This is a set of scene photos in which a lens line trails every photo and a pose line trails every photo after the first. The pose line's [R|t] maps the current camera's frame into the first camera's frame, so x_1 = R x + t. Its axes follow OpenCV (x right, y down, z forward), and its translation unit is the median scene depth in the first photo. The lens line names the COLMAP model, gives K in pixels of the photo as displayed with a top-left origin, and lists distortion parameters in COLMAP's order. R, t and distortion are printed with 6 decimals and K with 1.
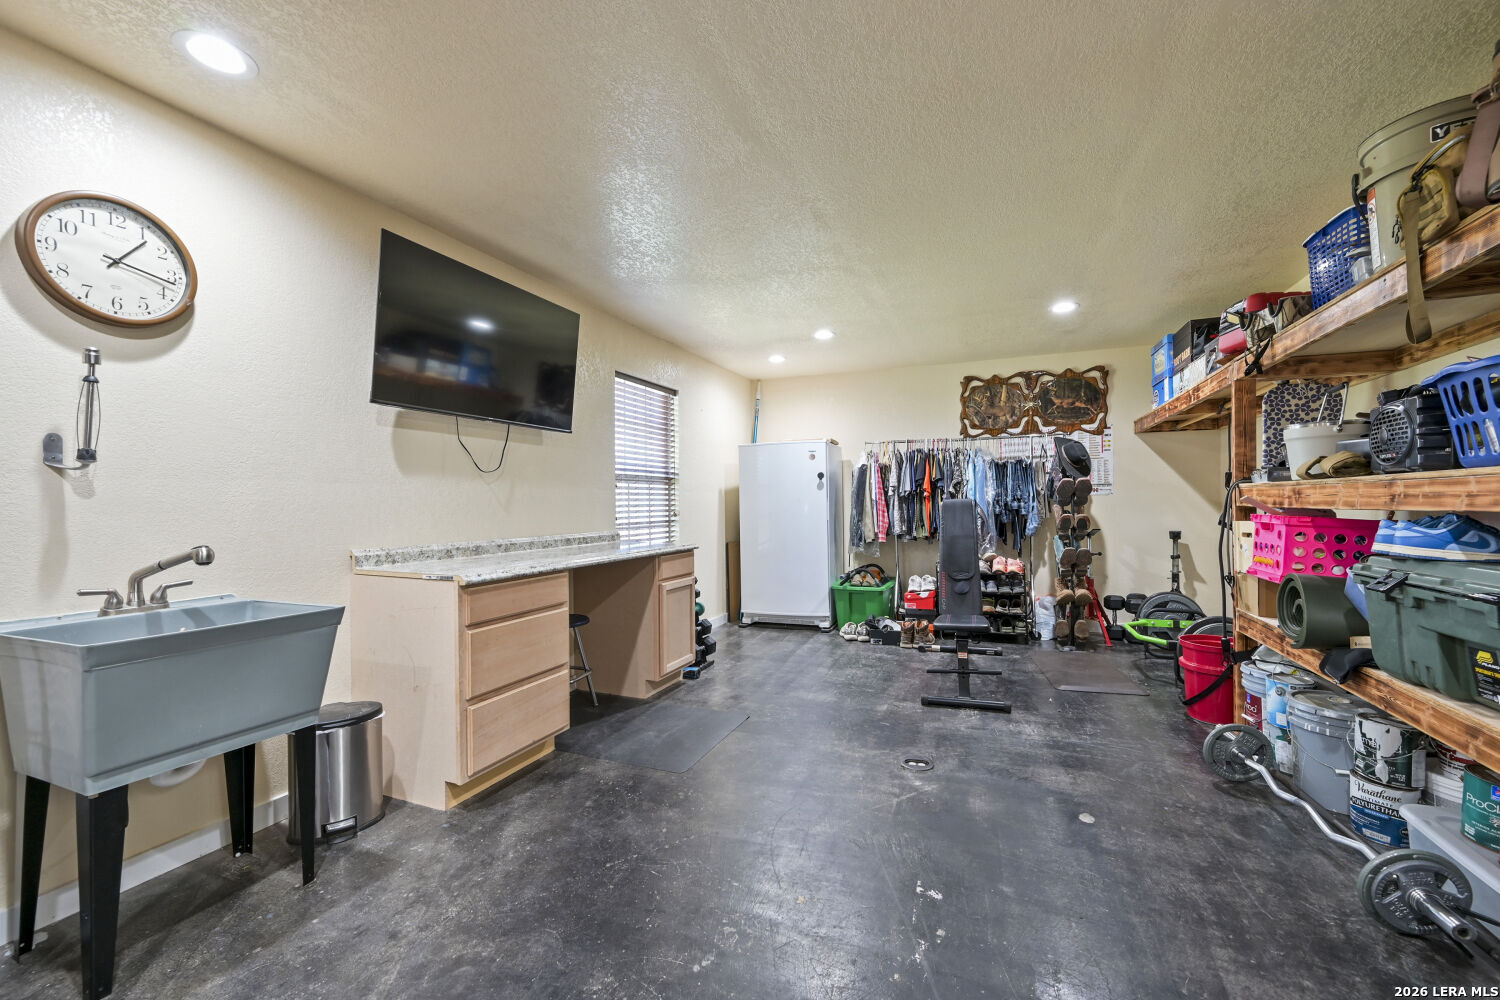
lens RADIAL K [[609.4, 0, 750.7], [0, 609.4, 501.0], [0, 0, 1]] dist [-0.000502, -0.000114]
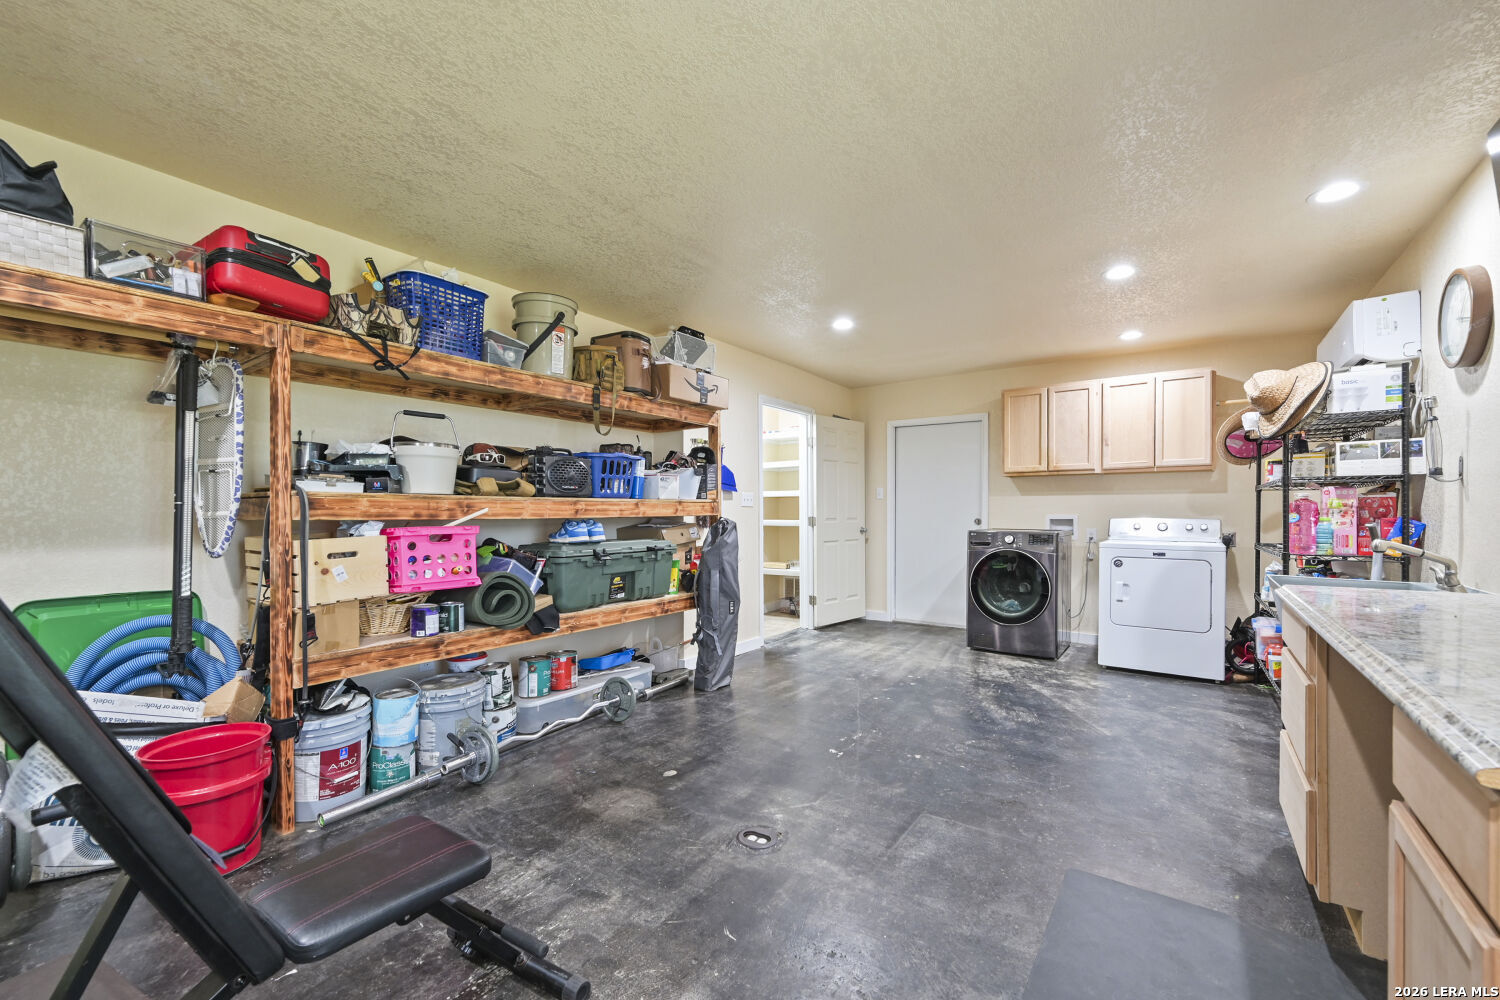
lens RADIAL K [[609.4, 0, 753.3], [0, 609.4, 507.3], [0, 0, 1]] dist [-0.000502, -0.000114]
pose [[-0.974937, 0.010564, 0.222230, 0.105056], [0.008453, 0.999910, -0.010450, 0.004754], [-0.222321, -0.008310, -0.974938, 1.974221]]
